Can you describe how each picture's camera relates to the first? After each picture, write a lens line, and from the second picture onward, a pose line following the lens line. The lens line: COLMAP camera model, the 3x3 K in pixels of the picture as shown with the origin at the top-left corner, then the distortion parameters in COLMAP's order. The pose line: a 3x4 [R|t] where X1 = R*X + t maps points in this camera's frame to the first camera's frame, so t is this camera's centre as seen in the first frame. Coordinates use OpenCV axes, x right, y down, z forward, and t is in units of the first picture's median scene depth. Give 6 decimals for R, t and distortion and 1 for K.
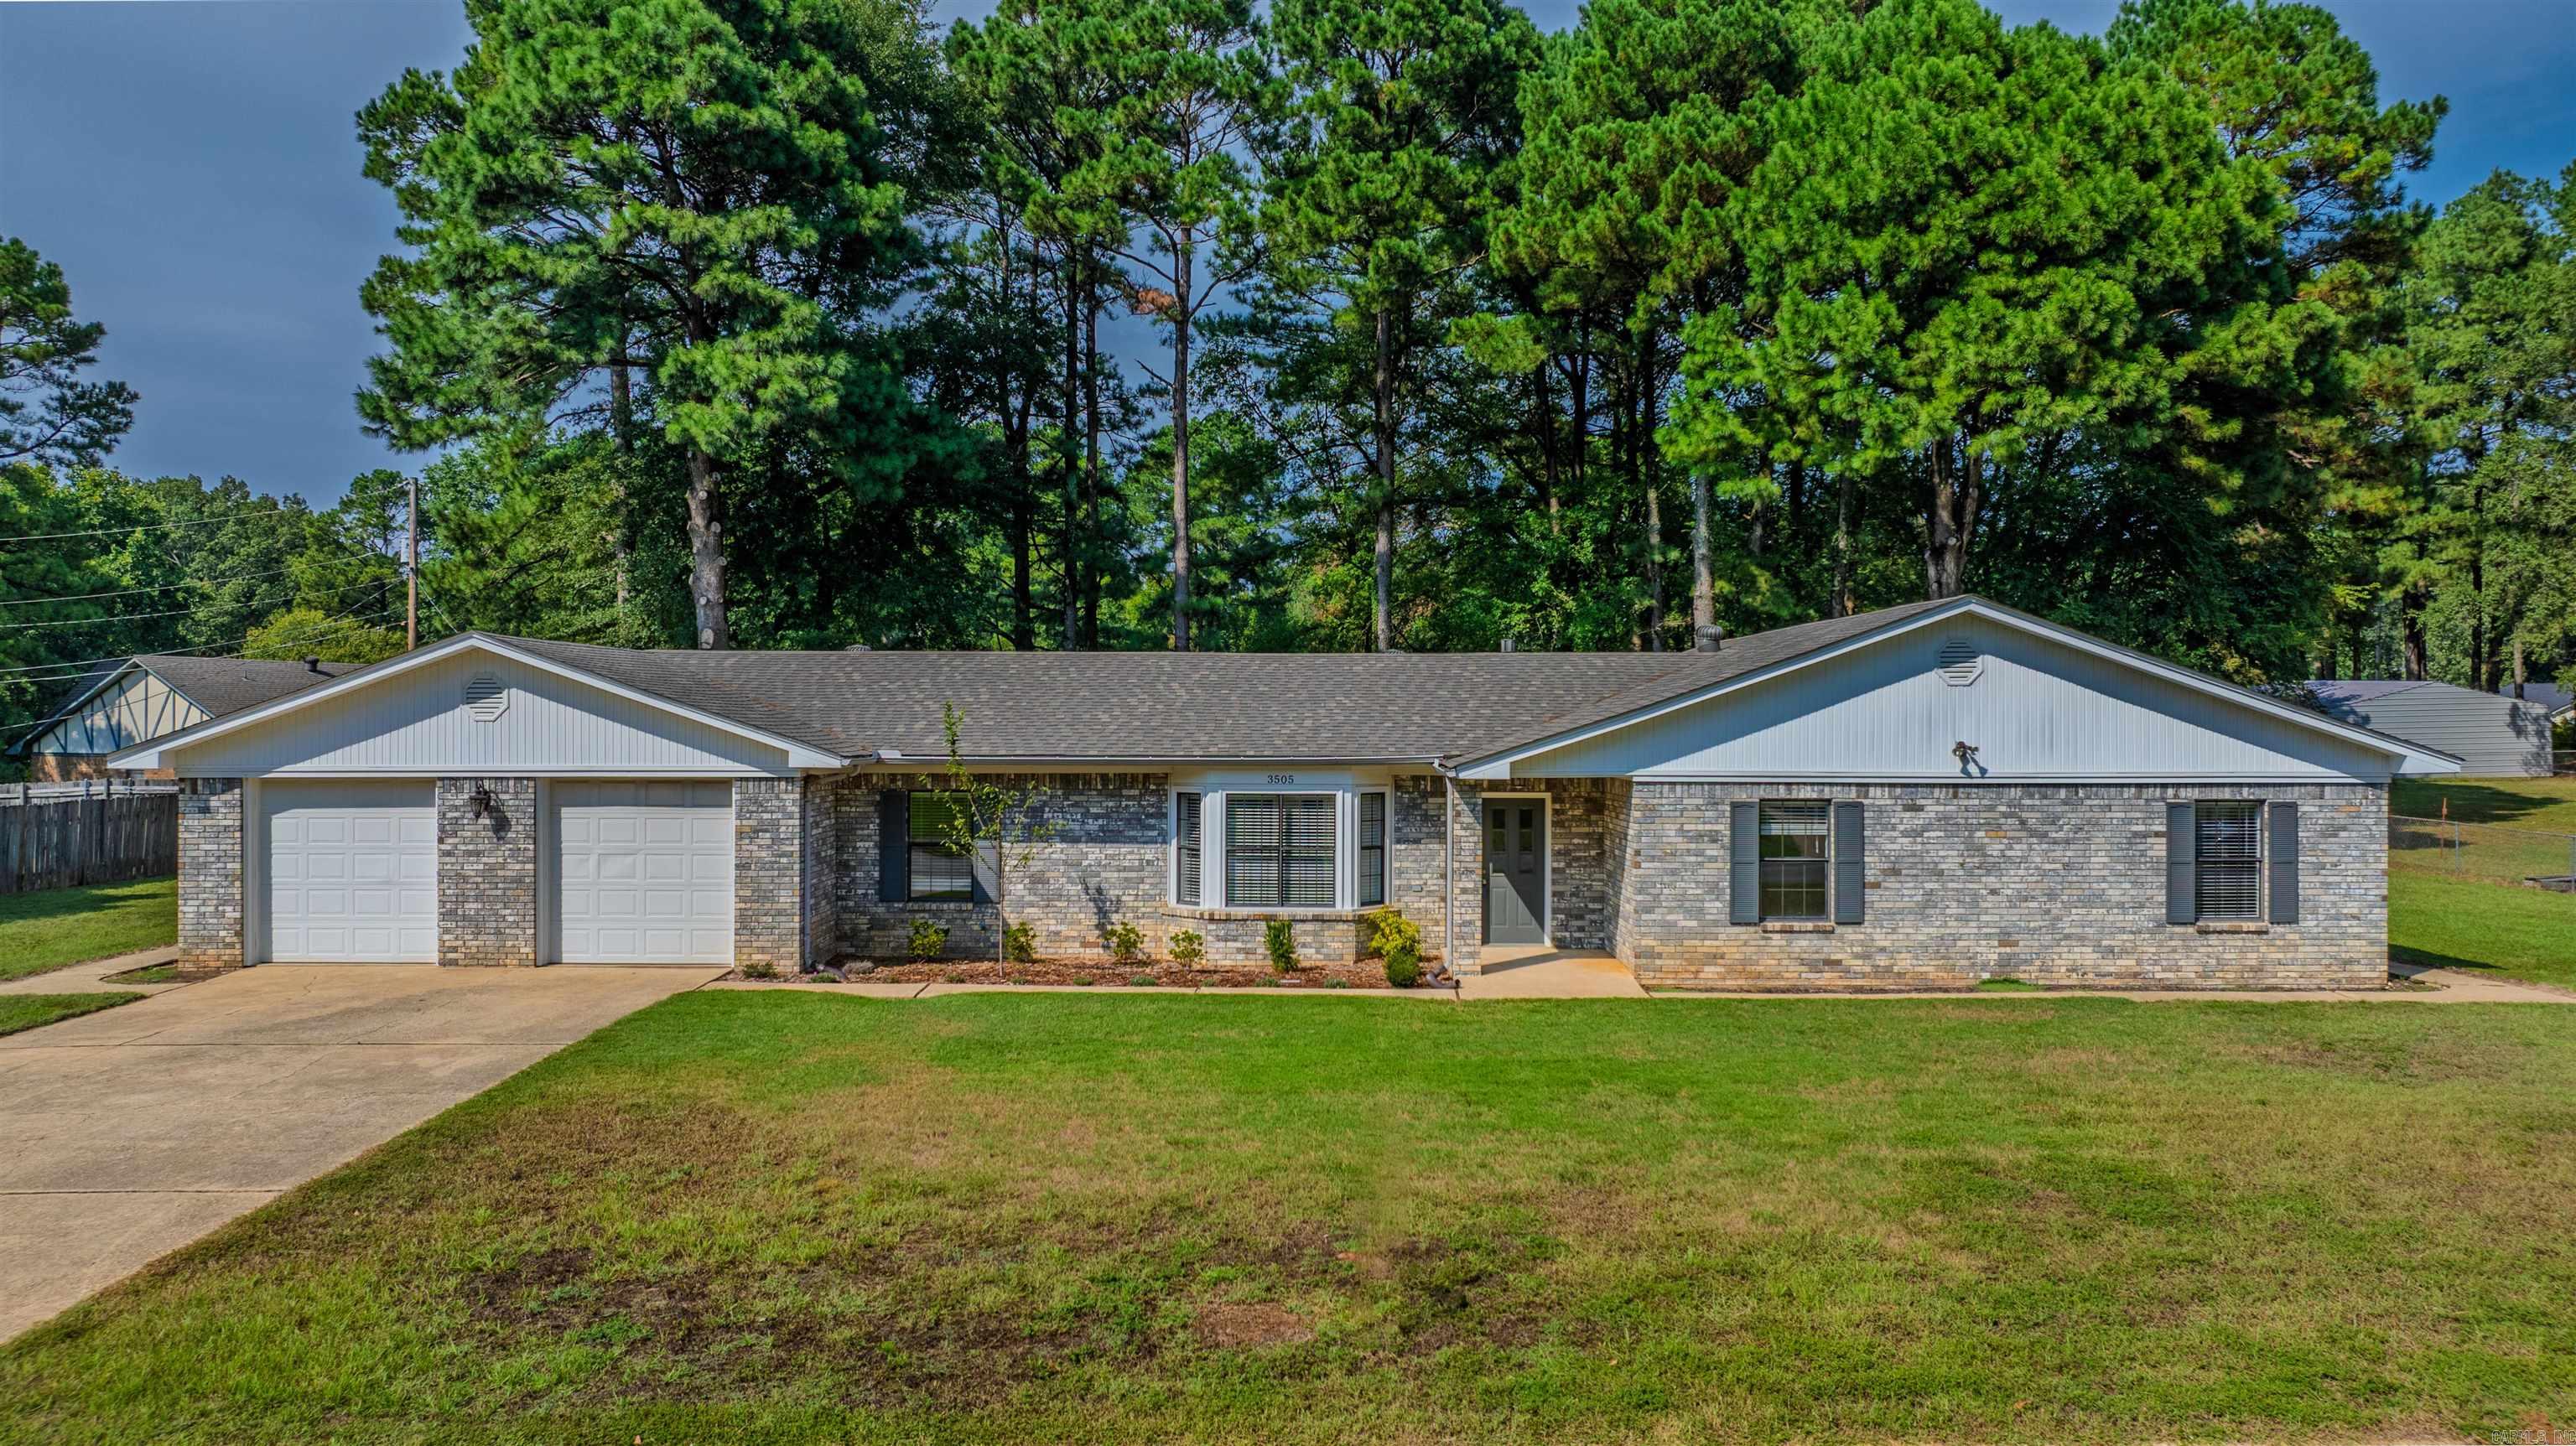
lens RADIAL K [[1830.2, 0, 1292.6], [0, 1830.2, 712.9], [0, 0, 1]] dist [-0.025247, 0.000034]
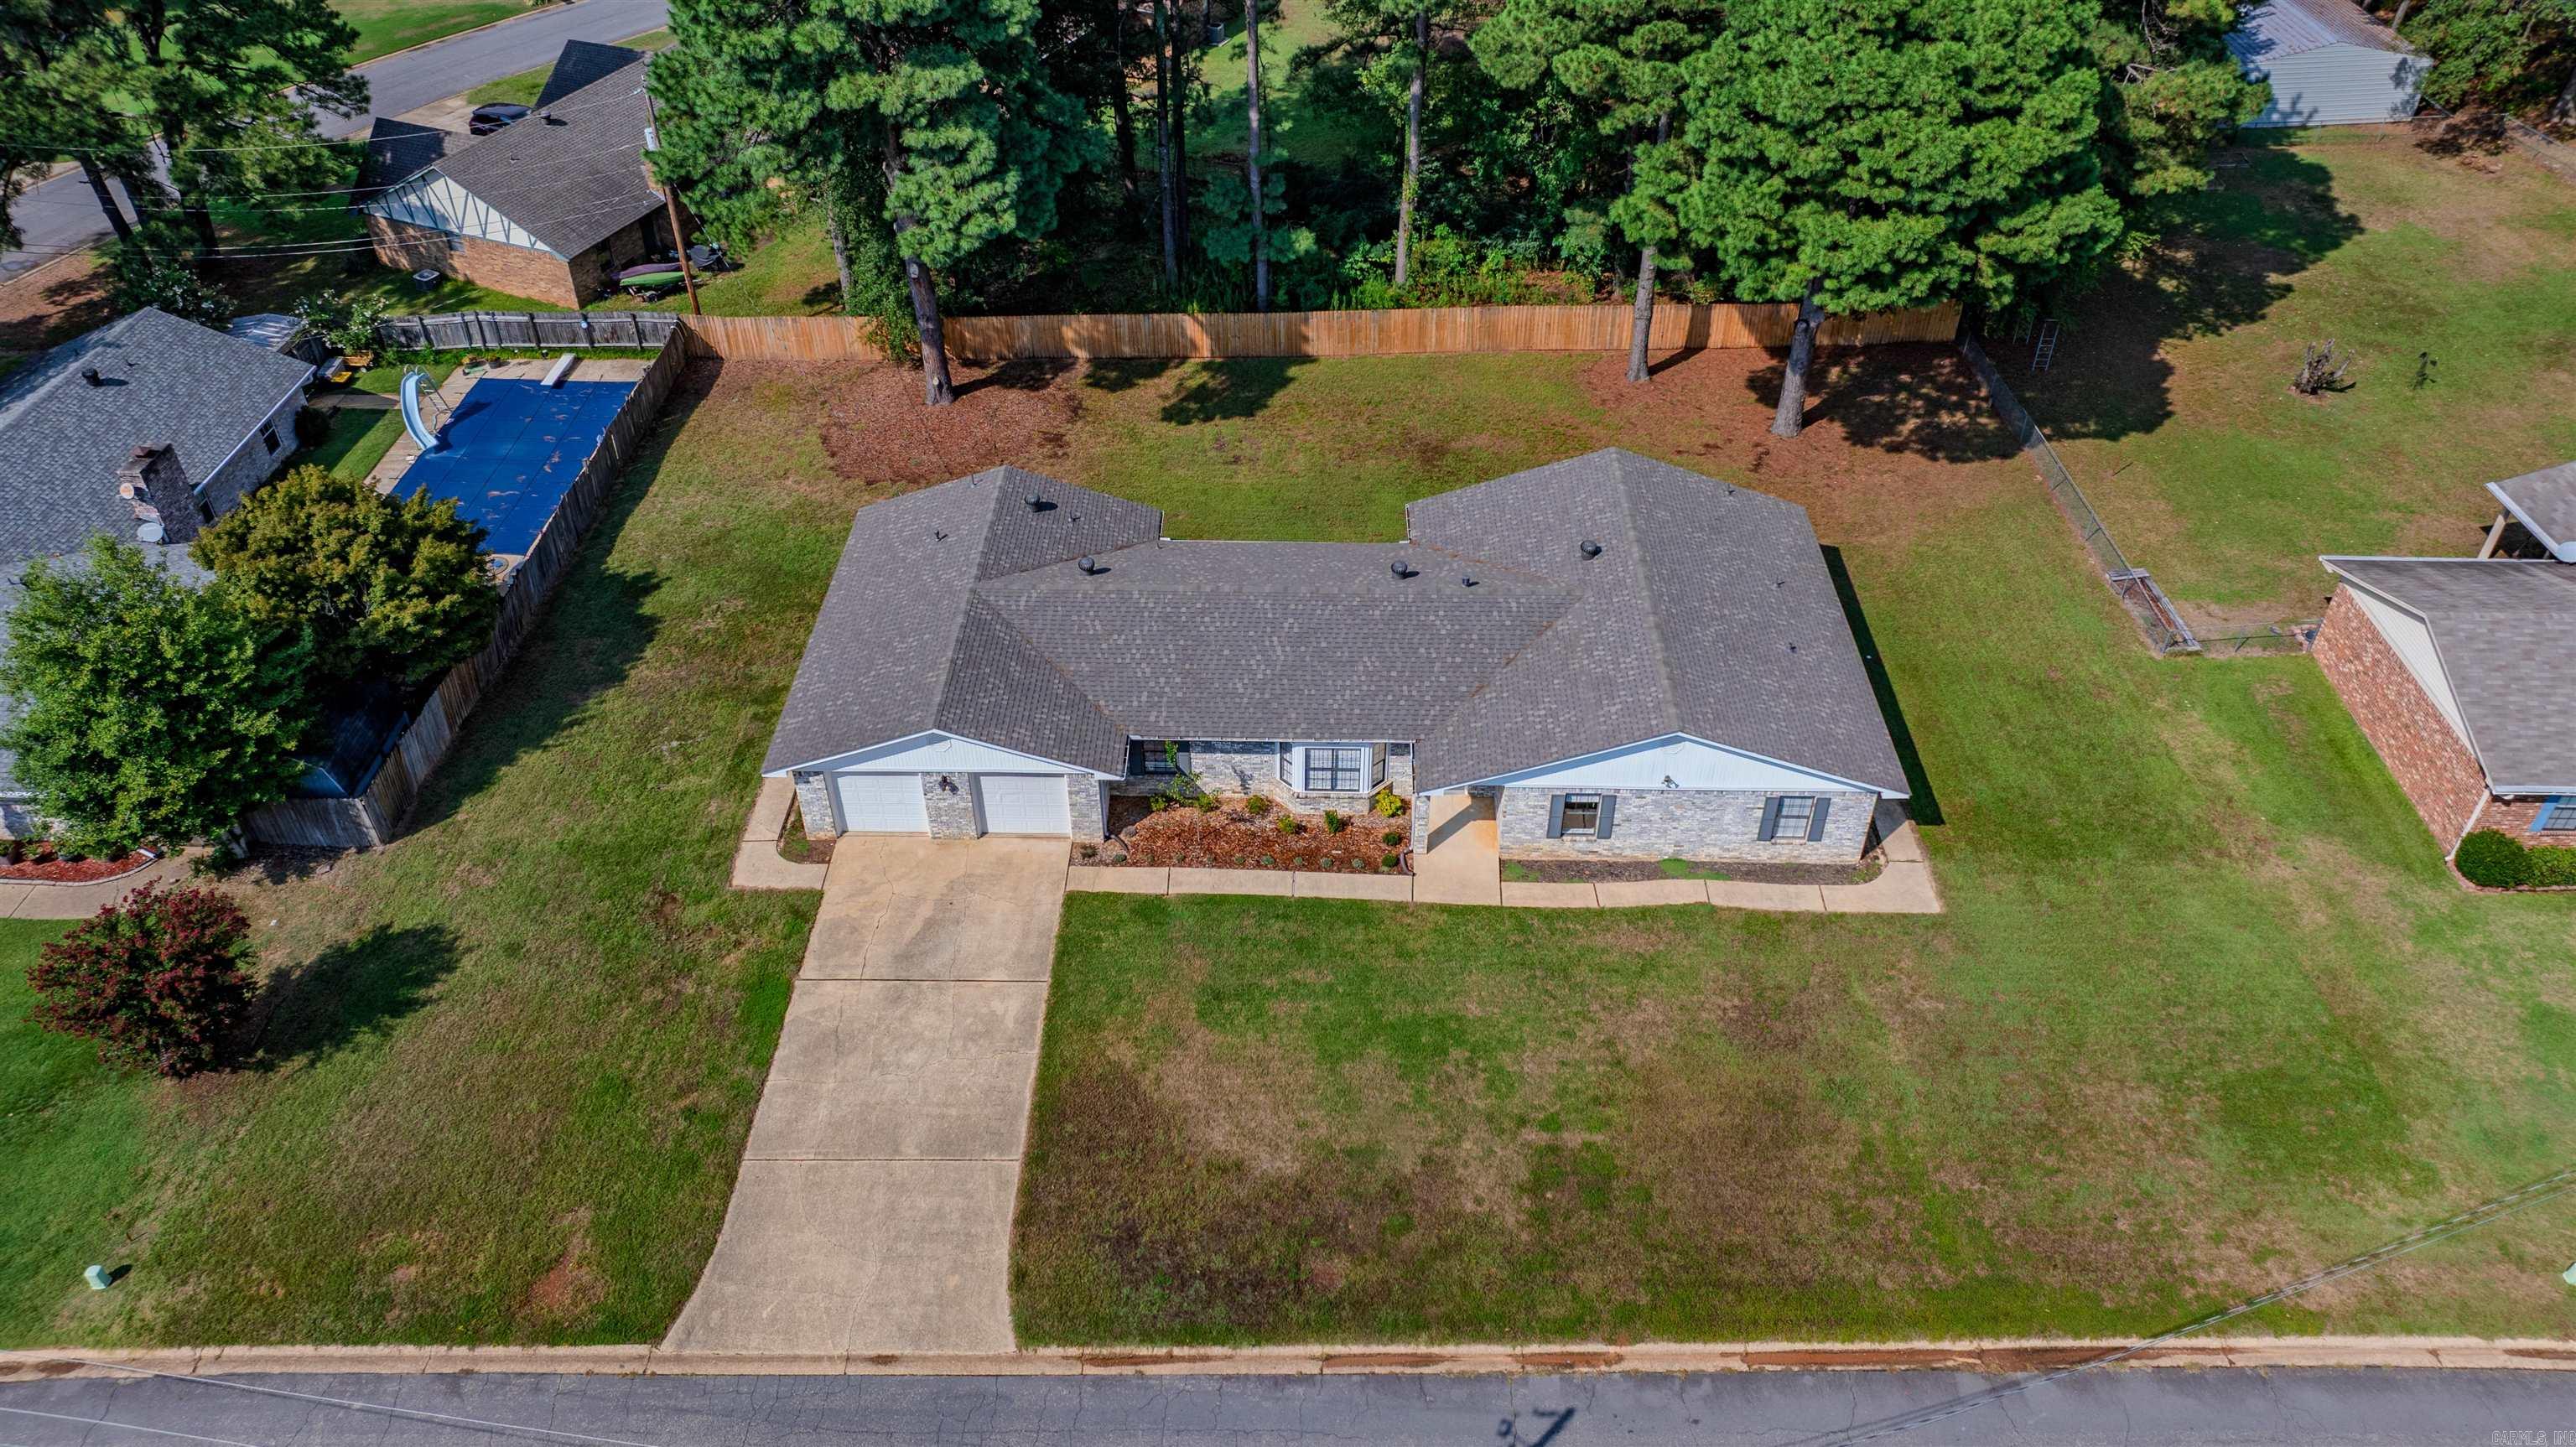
lens RADIAL K [[1830.3, 0, 1292.6], [0, 1830.3, 713.4], [0, 0, 1]] dist [-0.025247, 0.000034]
pose [[0.999768, 0.012768, -0.017341, -0.017356], [0.001071, 0.774784, 0.632225, -1.322937], [0.021508, -0.632097, 0.774590, -0.543184]]
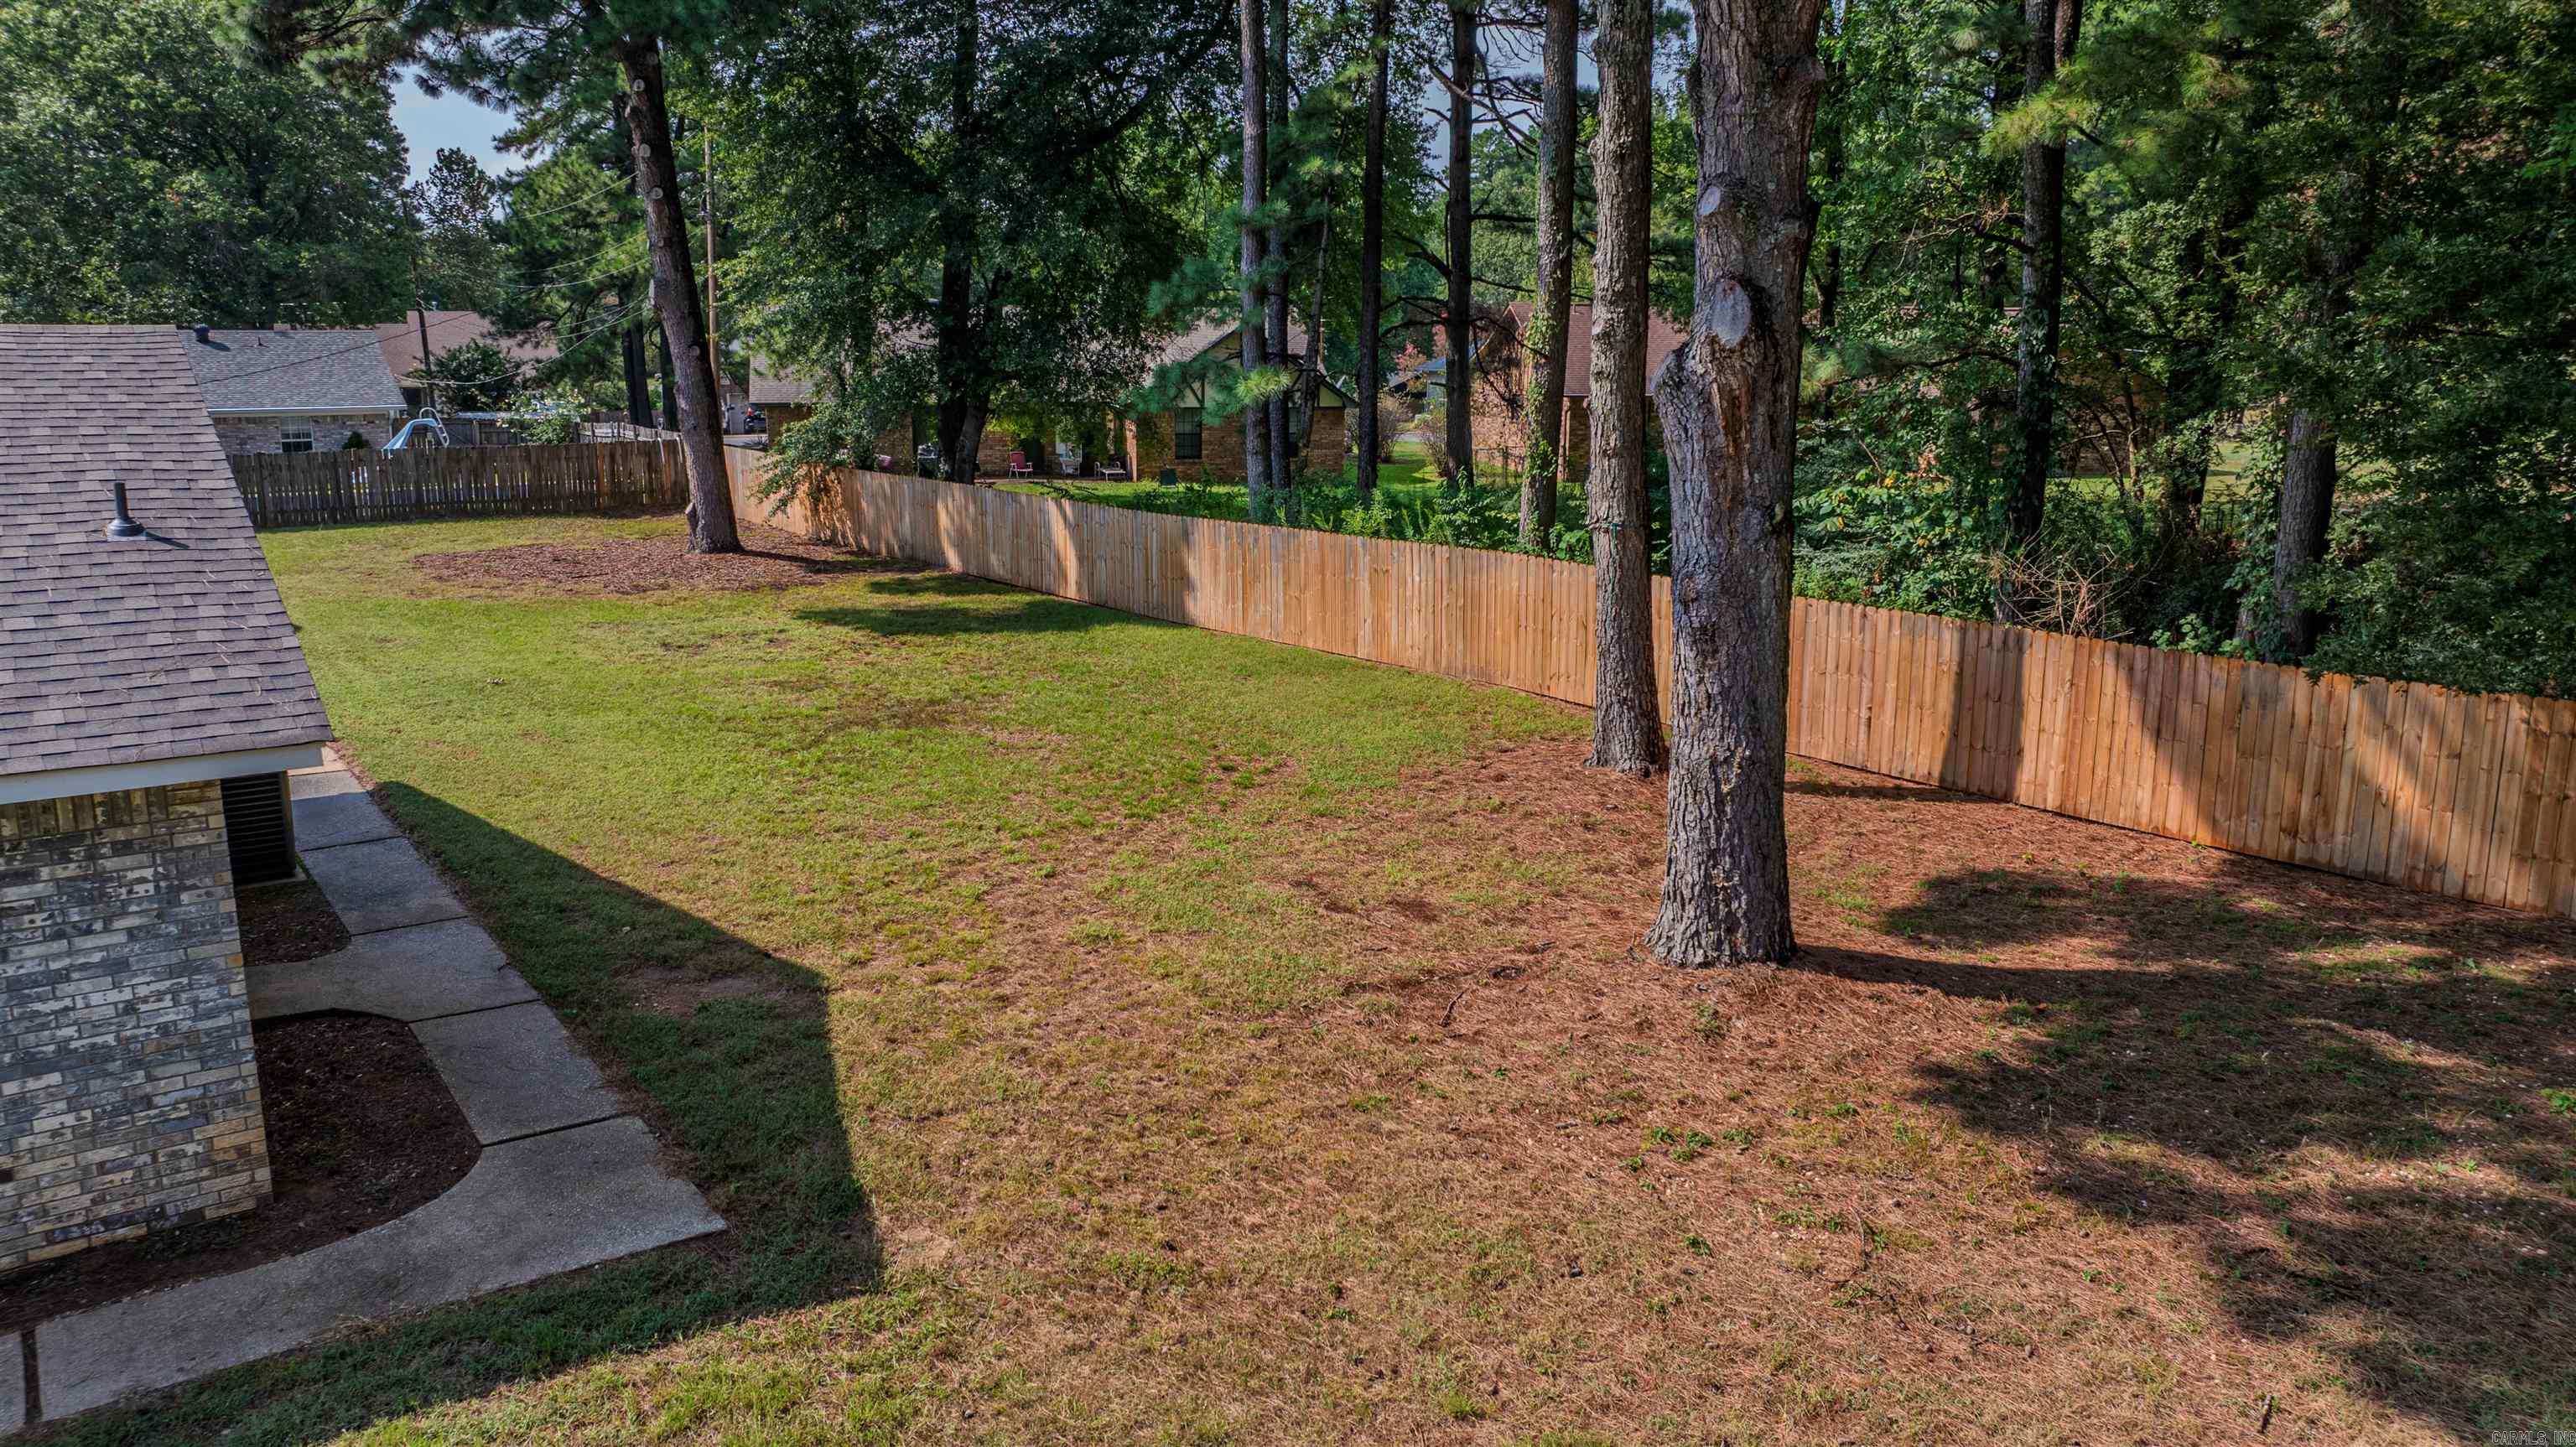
lens RADIAL K [[1797.6, 0, 1248.2], [0, 1797.6, 725.5], [0, 0, 1]] dist [-0.018565, 0.006954]
pose [[0.563549, 0.187411, -0.804543, 1.082516], [0.000603, 0.973832, 0.227268, -0.072484], [0.826082, -0.128562, 0.548689, 1.509249]]
